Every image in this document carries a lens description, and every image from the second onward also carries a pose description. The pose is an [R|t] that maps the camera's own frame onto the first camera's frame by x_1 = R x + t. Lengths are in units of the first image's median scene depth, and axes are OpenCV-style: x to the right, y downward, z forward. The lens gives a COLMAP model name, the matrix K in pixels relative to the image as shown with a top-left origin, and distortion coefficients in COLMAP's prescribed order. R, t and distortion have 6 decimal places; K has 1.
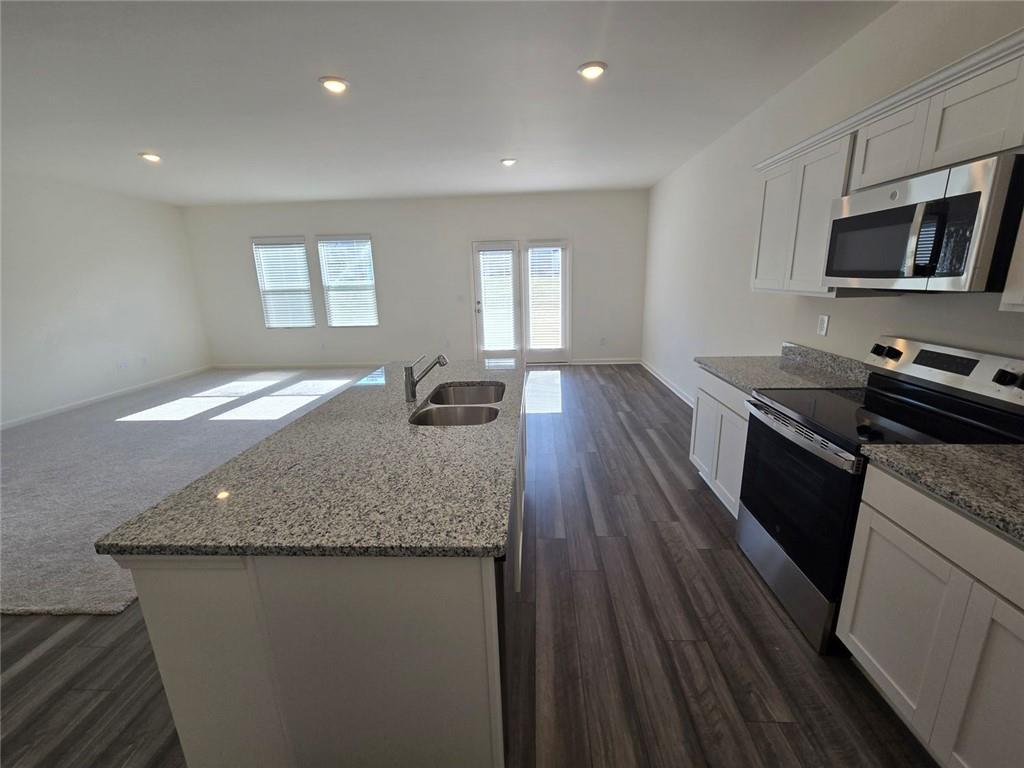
lens RADIAL K [[421.9, 0, 509.7], [0, 421.9, 374.2], [0, 0, 1]] dist [-0.004312, 0.000734]
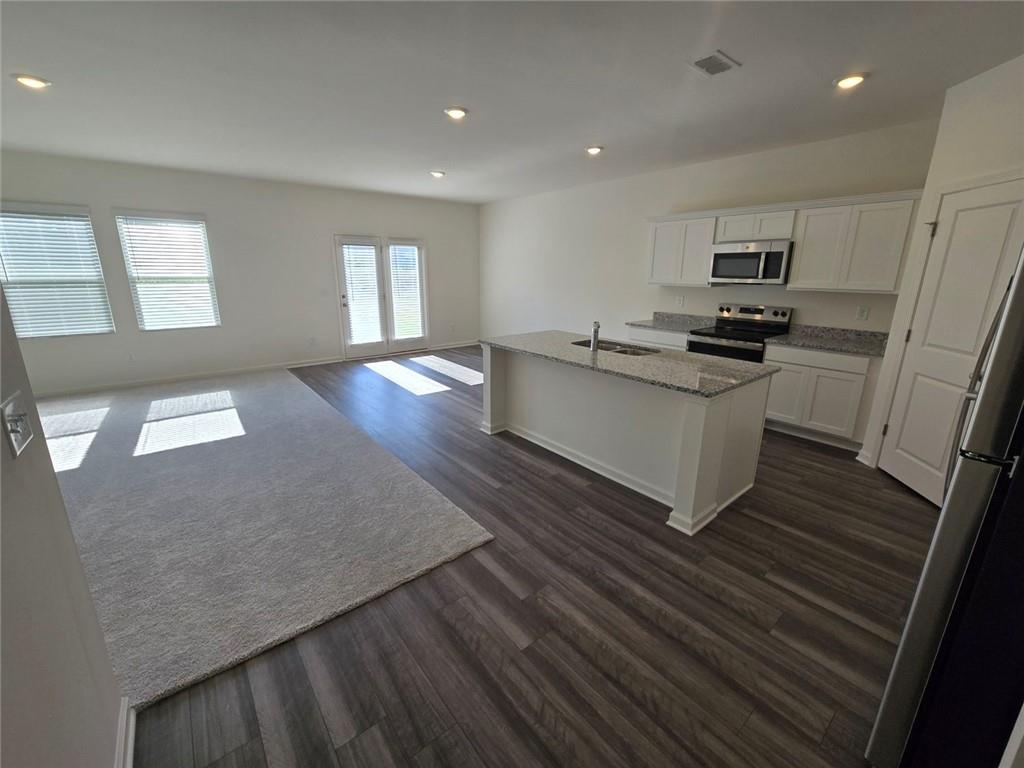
lens RADIAL K [[421.9, 0, 510.9], [0, 421.9, 375.7], [0, 0, 1]] dist [-0.004312, 0.000734]
pose [[0.745072, -0.132778, 0.653634, -0.619438], [0.125779, 0.990373, 0.057809, 0.009812], [-0.655017, 0.039141, 0.754600, 0.001878]]
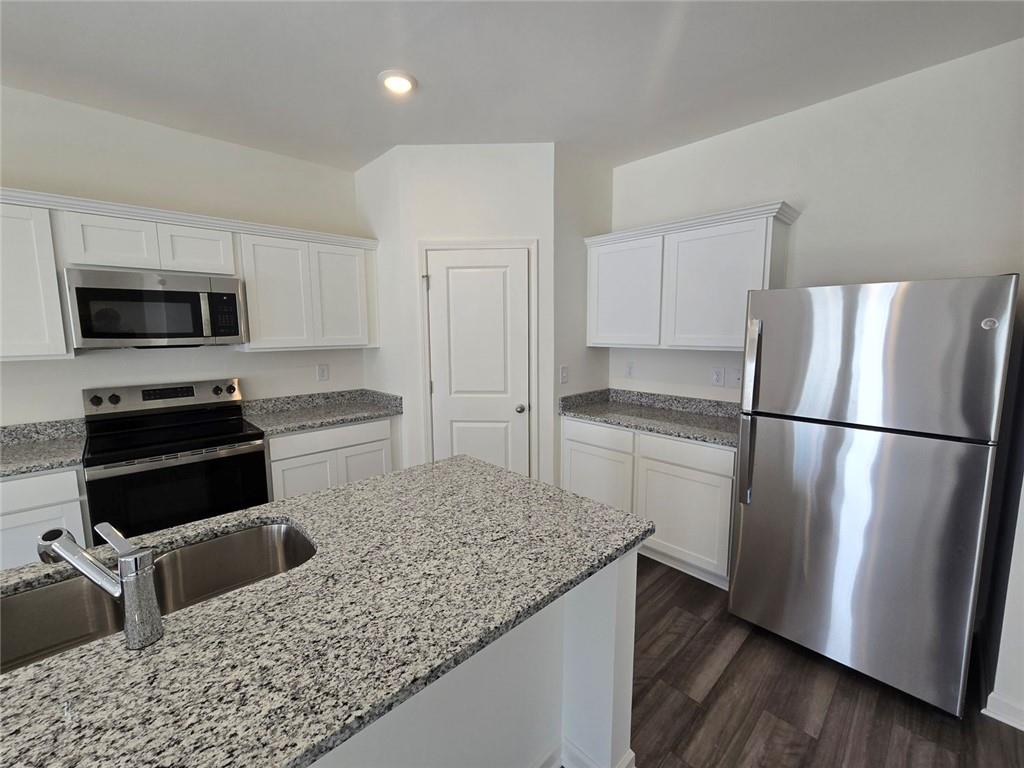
lens RADIAL K [[421.9, 0, 516.2], [0, 421.9, 378.6], [0, 0, 1]] dist [-0.004312, 0.000734]
pose [[-0.729003, -0.052768, 0.682474, -0.296583], [0.177459, 0.948367, 0.262884, -0.083587], [-0.661107, 0.312754, -0.681998, 0.390484]]
